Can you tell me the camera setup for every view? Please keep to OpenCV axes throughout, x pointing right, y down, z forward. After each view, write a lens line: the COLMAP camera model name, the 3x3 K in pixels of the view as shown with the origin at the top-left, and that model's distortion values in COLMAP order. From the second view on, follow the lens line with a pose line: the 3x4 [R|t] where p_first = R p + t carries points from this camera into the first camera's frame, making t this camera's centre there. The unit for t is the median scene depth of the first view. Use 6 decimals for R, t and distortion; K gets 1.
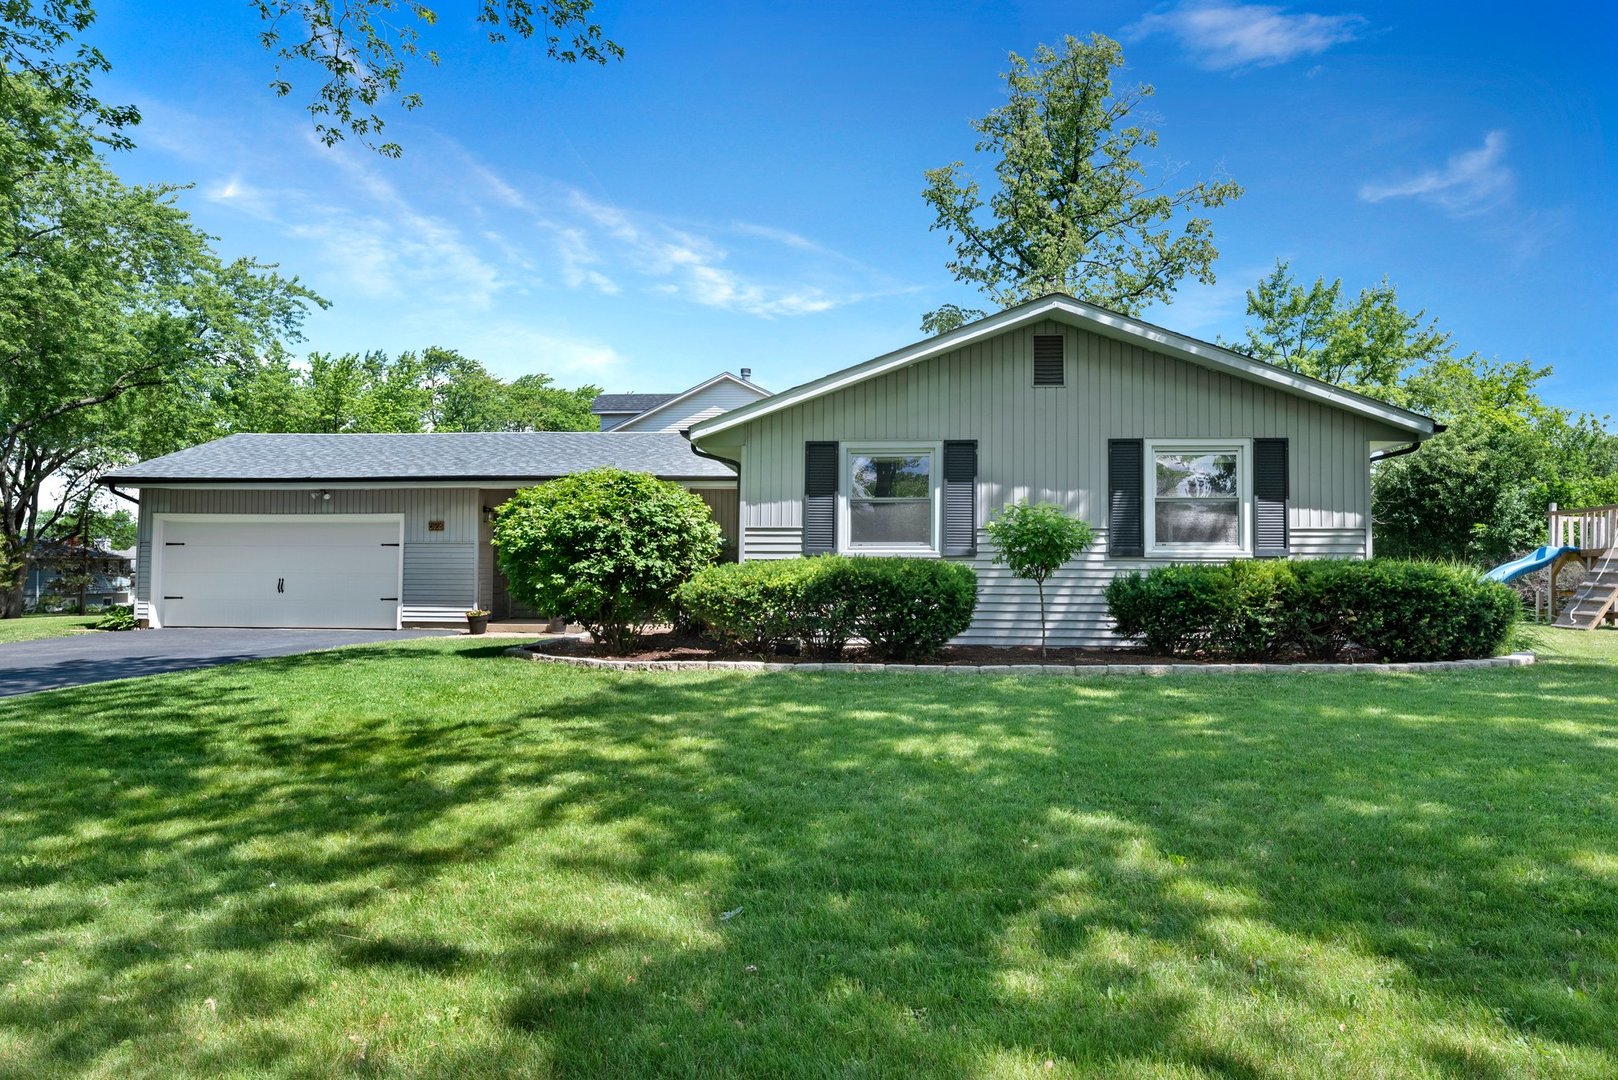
lens RADIAL K [[1010.3, 0, 809.5], [0, 1010.3, 544.8], [0, 0, 1]] dist [-0.030824, -0.000903]
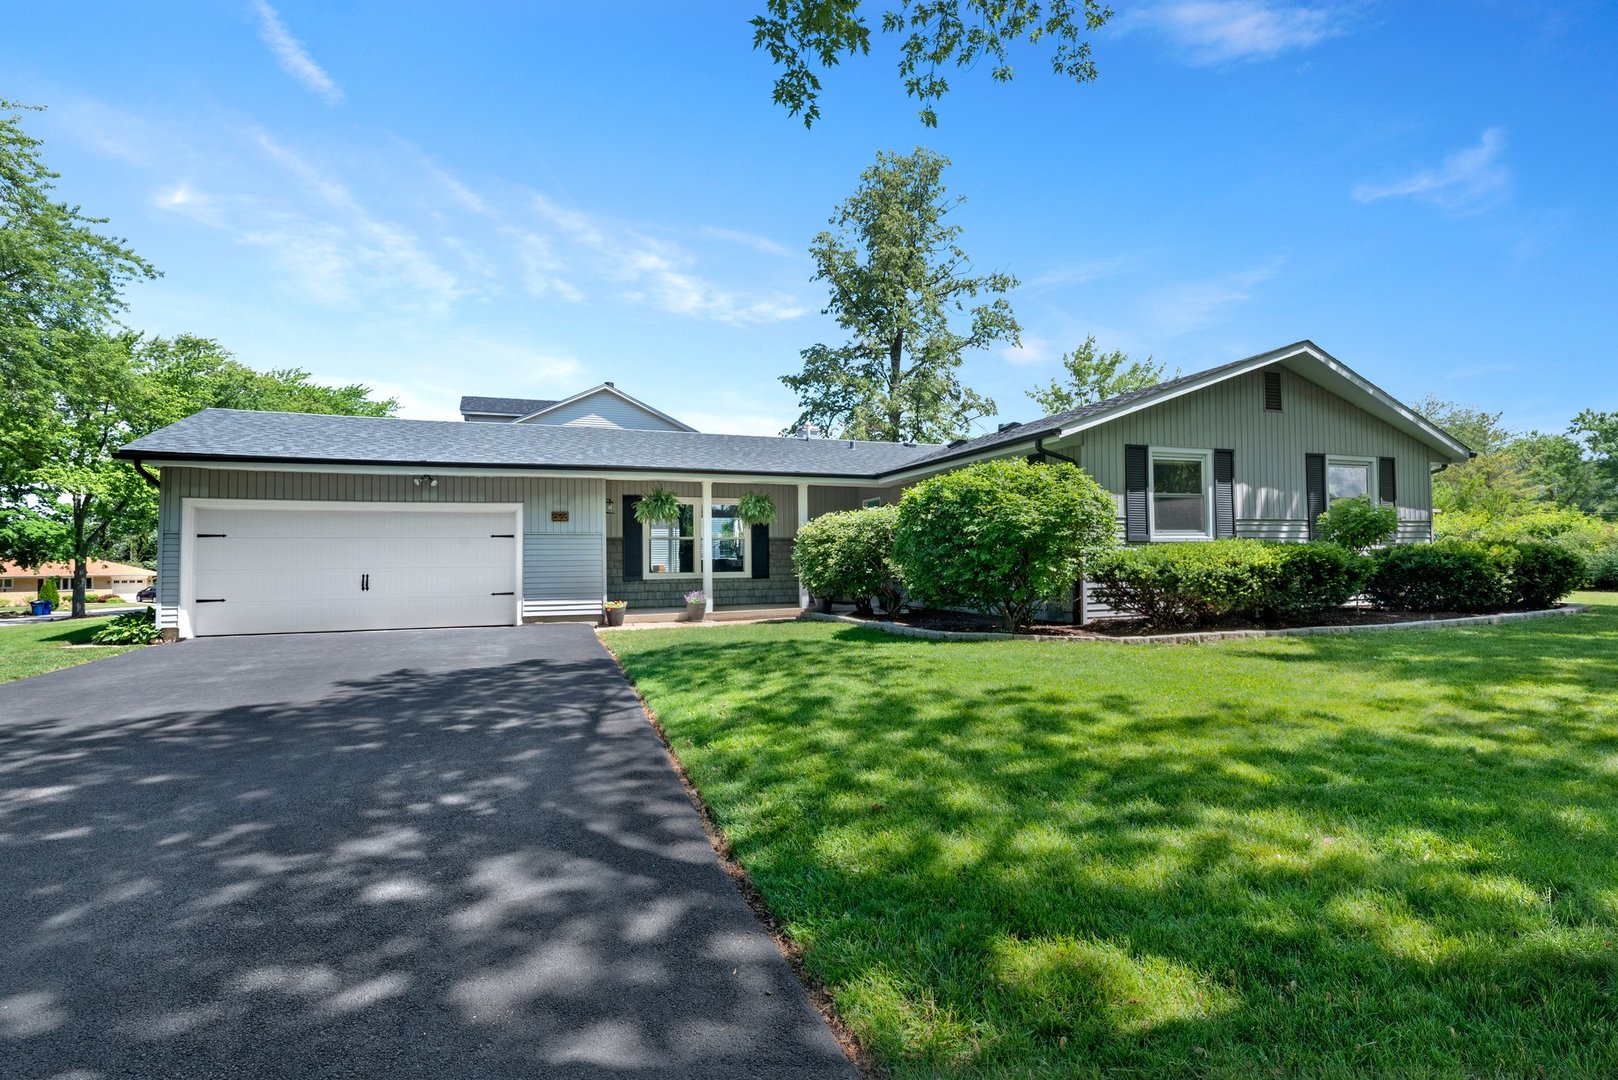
lens RADIAL K [[805.6, 0, 808.9], [0, 805.6, 531.4], [0, 0, 1]] dist [-0.004577, 0.000258]
pose [[0.908580, 0.001574, 0.417707, -0.477583], [0.004160, 0.999909, -0.012816, 0.006587], [-0.417690, 0.013382, 0.908491, 0.192273]]
